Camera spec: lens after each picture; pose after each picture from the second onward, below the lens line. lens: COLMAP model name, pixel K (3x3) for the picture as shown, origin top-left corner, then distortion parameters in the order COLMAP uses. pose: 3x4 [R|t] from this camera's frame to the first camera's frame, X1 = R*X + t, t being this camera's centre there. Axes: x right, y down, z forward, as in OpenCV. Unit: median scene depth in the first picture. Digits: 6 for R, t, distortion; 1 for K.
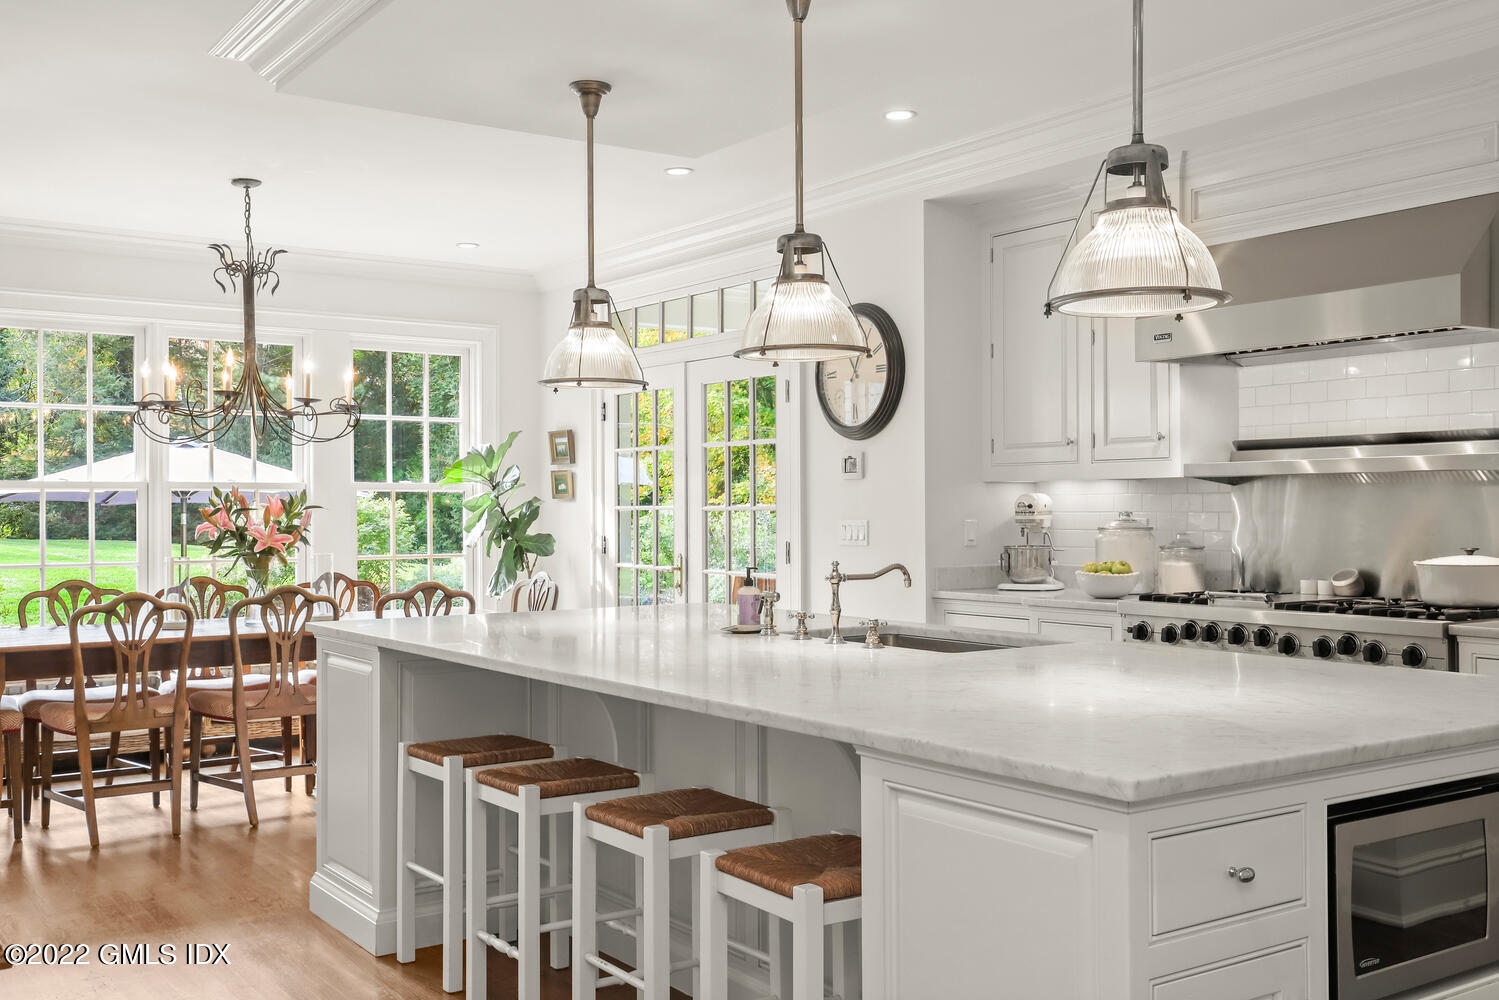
lens RADIAL K [[1472.7, 0, 750.5], [0, 1472.7, 478.3], [0, 0, 1]] dist [0.054541, 0.007898]
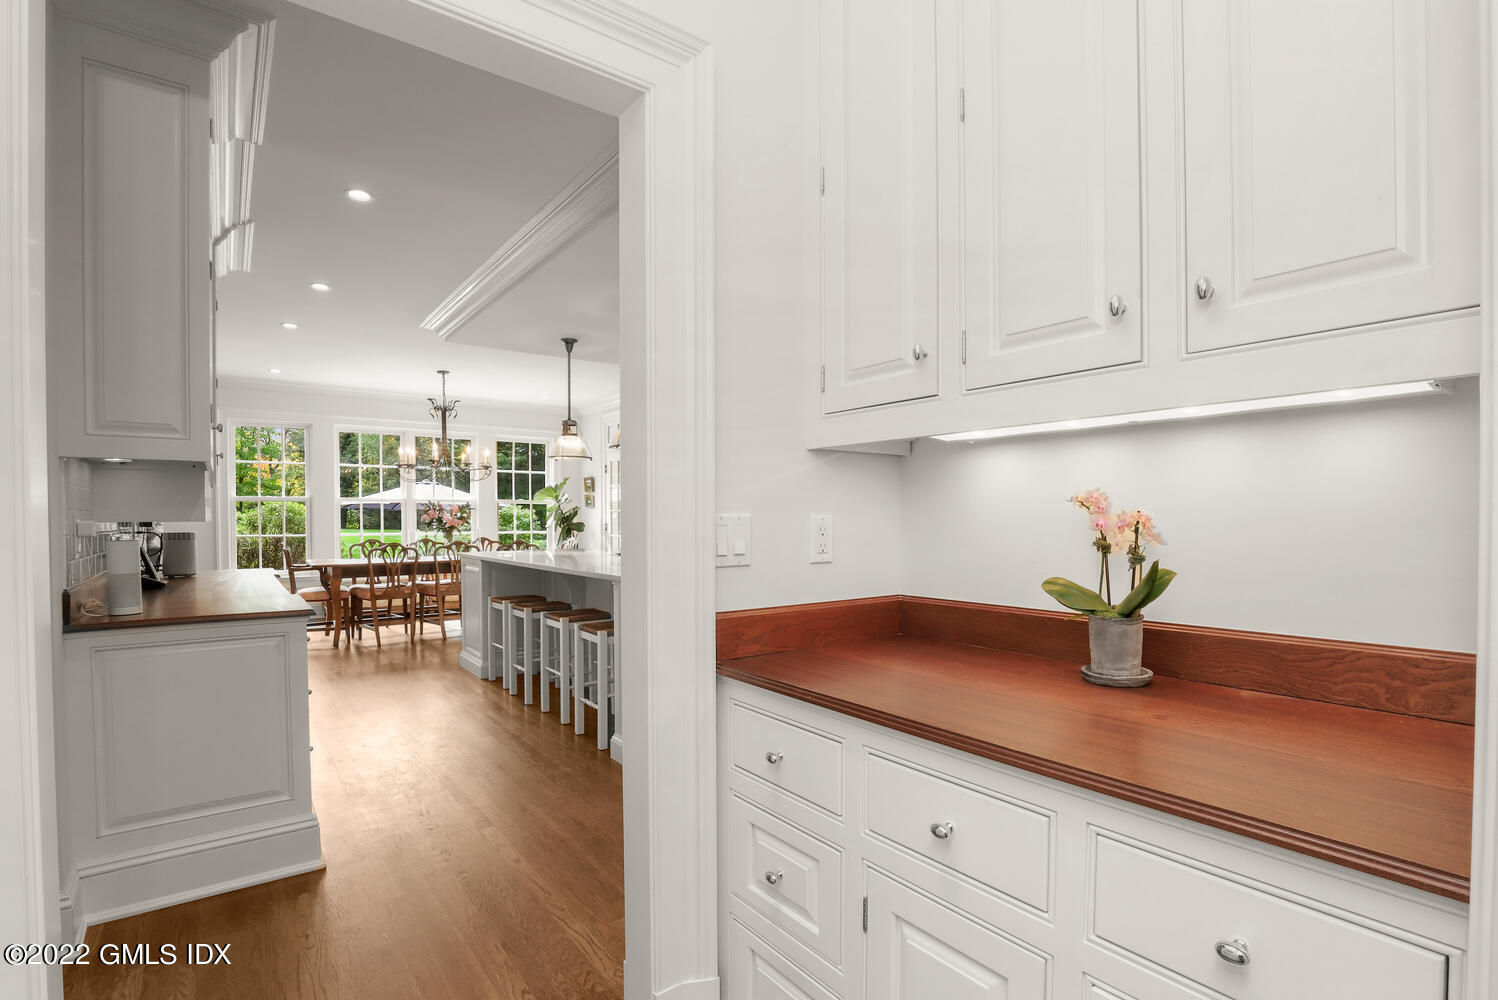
lens RADIAL K [[707.2, 0, 753.5], [0, 707.2, 512.8], [0, 0, 1]] dist [-0.032327, -0.000032]
pose [[0.998643, 0.001020, 0.052077, 0.106312], [-0.001872, 0.999865, 0.016317, 0.007061], [-0.052053, -0.016392, 0.998510, -0.164099]]
